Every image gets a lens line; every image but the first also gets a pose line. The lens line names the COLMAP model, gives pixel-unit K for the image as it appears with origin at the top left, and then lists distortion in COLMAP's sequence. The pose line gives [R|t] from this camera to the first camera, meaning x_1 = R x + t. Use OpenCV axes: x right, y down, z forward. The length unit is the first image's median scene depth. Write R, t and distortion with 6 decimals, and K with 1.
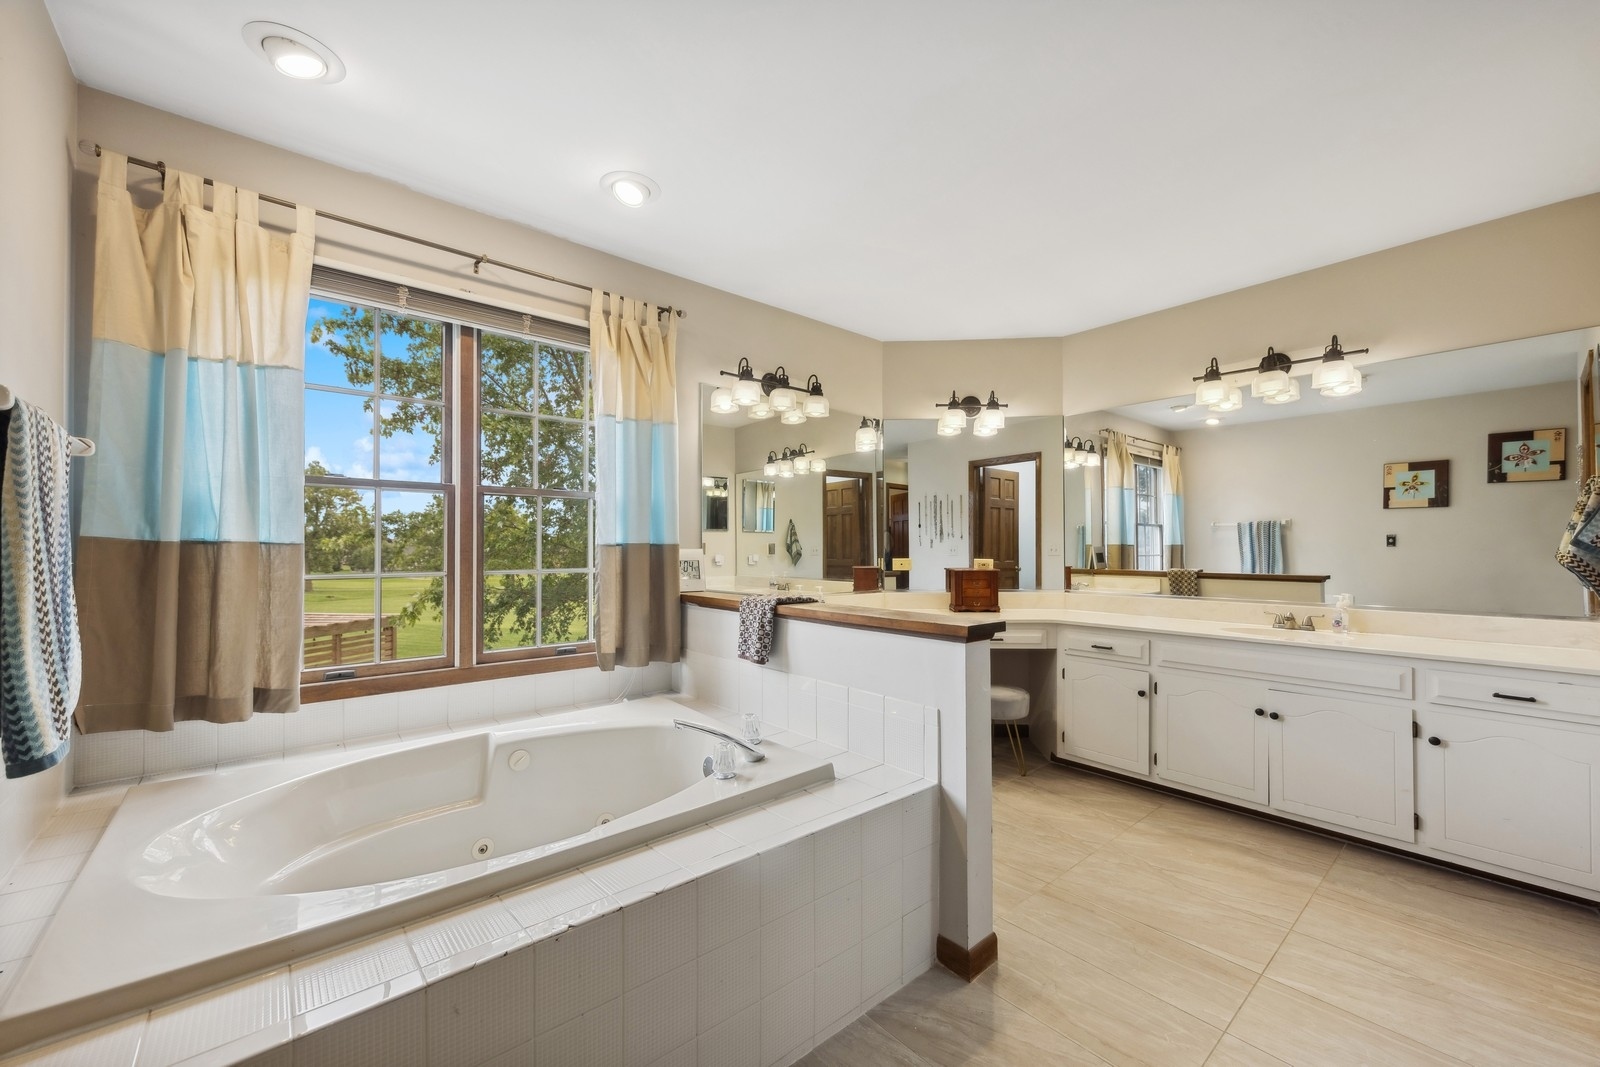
lens RADIAL K [[624.2, 0, 794.6], [0, 624.2, 540.5], [0, 0, 1]] dist [0.003626, 0.000522]
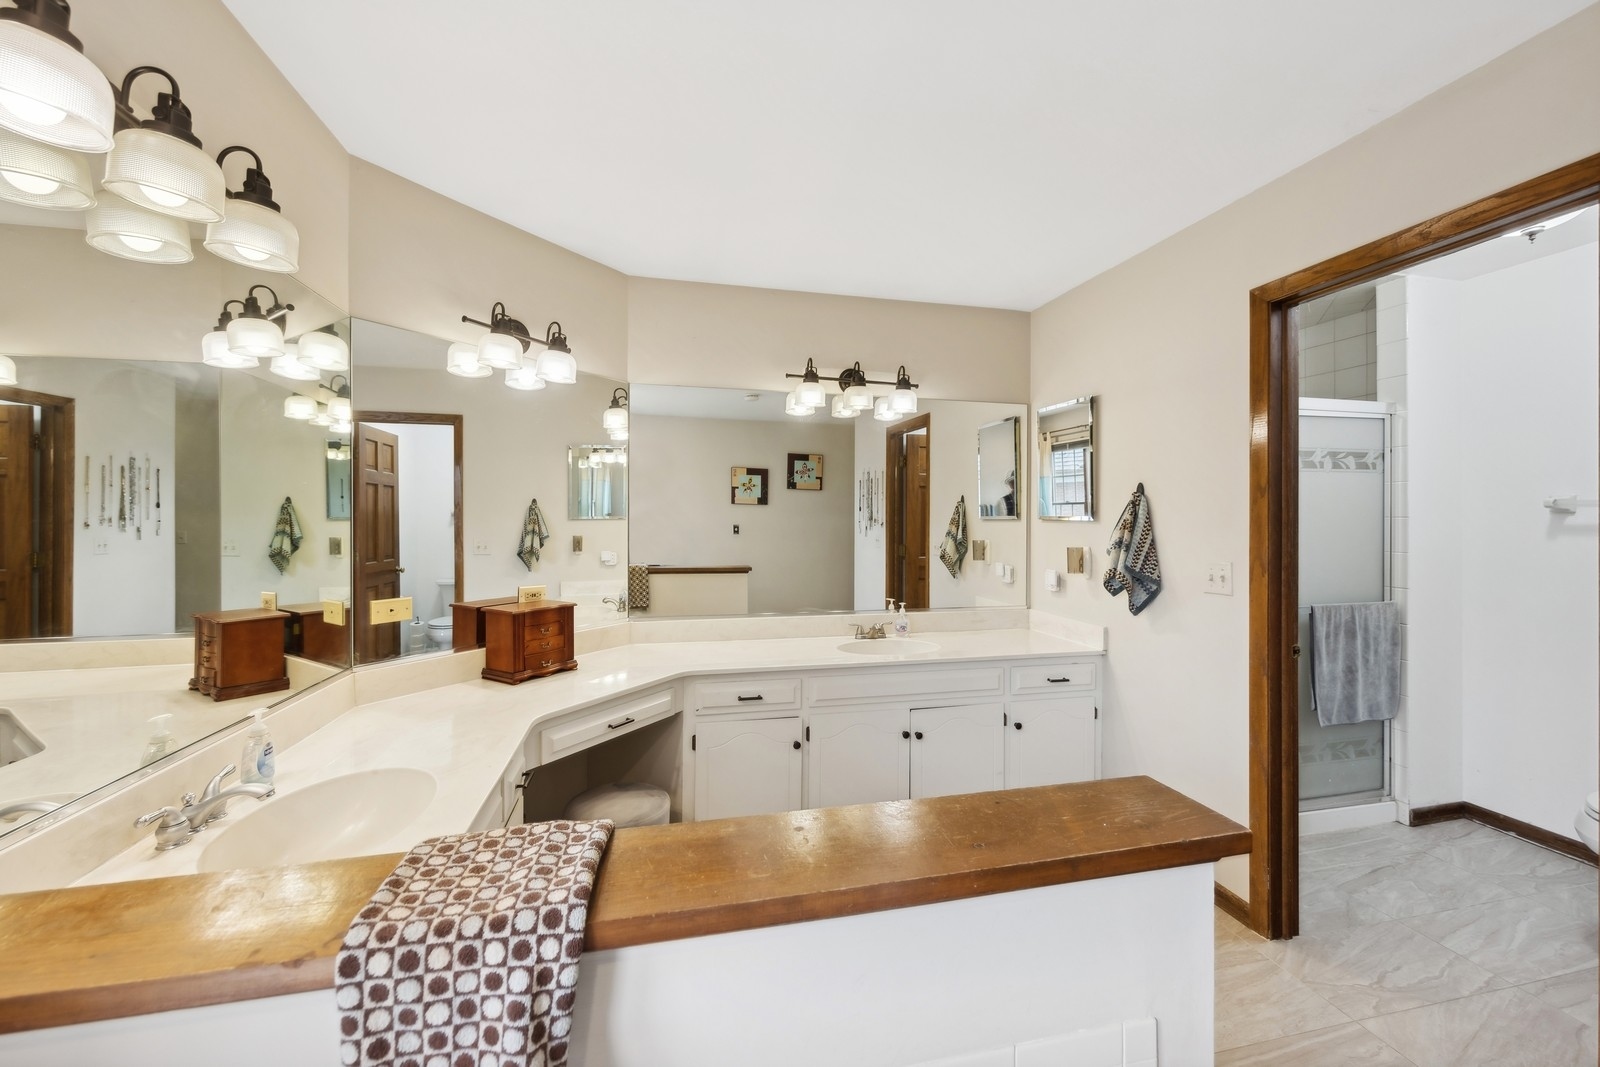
lens RADIAL K [[624.2, 0, 807.1], [0, 624.2, 525.5], [0, 0, 1]] dist [0.003626, 0.000522]
pose [[0.444877, -0.007702, 0.895558, -0.104858], [-0.017113, 0.999707, 0.017099, -0.035663], [-0.895428, -0.022933, 0.444615, 0.356526]]
